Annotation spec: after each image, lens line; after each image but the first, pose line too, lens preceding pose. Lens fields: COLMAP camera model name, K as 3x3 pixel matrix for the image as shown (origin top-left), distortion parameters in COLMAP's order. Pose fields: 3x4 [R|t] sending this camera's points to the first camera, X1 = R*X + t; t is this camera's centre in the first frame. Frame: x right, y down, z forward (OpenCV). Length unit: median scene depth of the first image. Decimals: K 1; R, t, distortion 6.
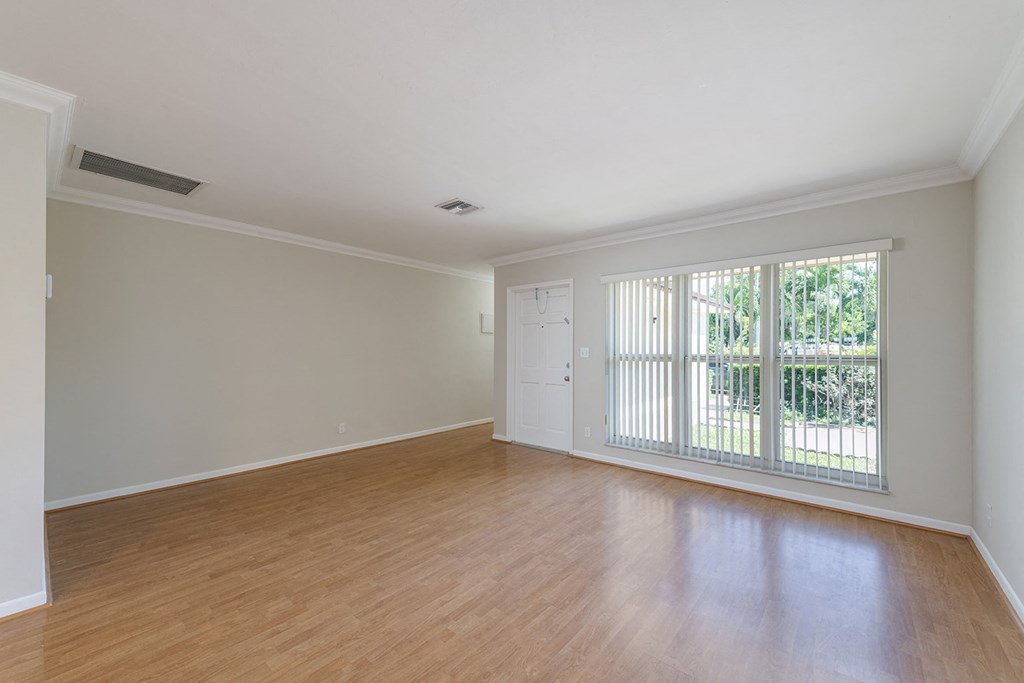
lens RADIAL K [[410.8, 0, 509.7], [0, 410.8, 345.4], [0, 0, 1]] dist [0.009258, -0.000091]
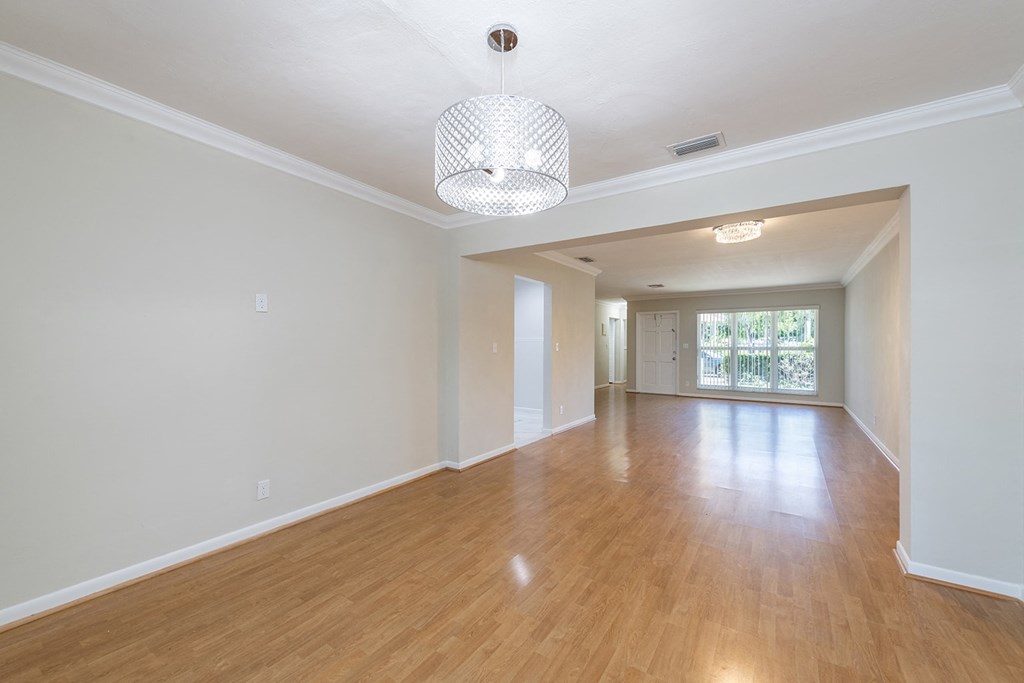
lens RADIAL K [[410.8, 0, 509.7], [0, 410.8, 345.4], [0, 0, 1]] dist [0.009258, -0.000091]
pose [[0.993596, -0.001941, 0.112971, -1.398800], [0.000985, 0.999963, 0.008520, -0.007544], [-0.112983, -0.008354, 0.993562, -1.455625]]
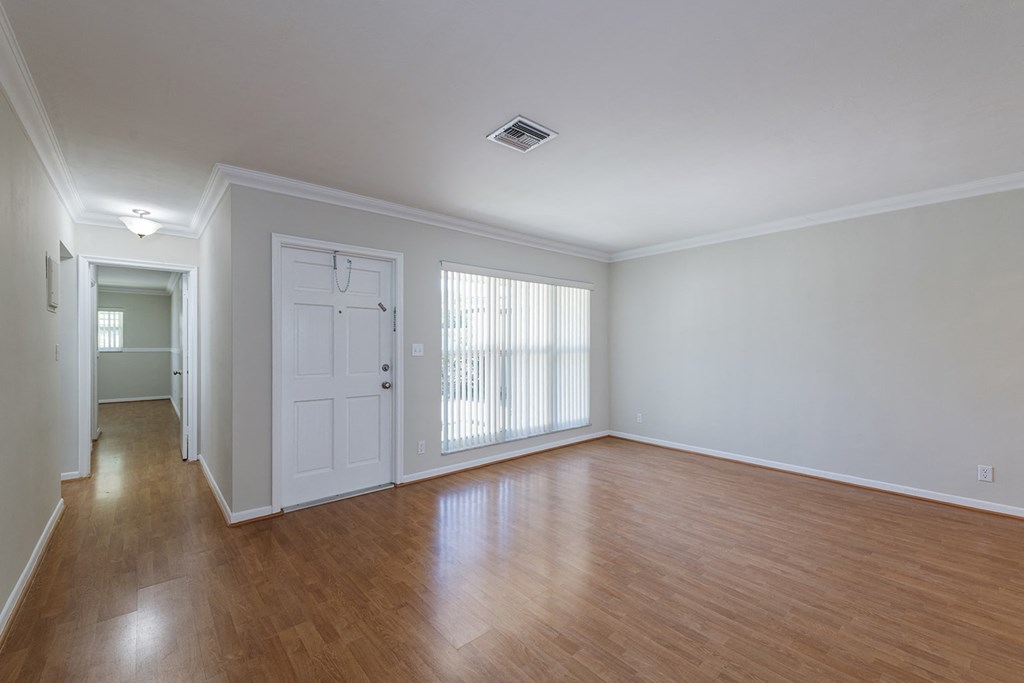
lens RADIAL K [[421.3, 0, 525.4], [0, 421.3, 343.1], [0, 0, 1]] dist [0.011650, -0.000307]
pose [[0.116837, -0.000965, 0.993151, -0.909014], [-0.013836, 0.999901, 0.002599, -0.001377], [-0.993055, -0.014045, 0.116812, 1.021890]]
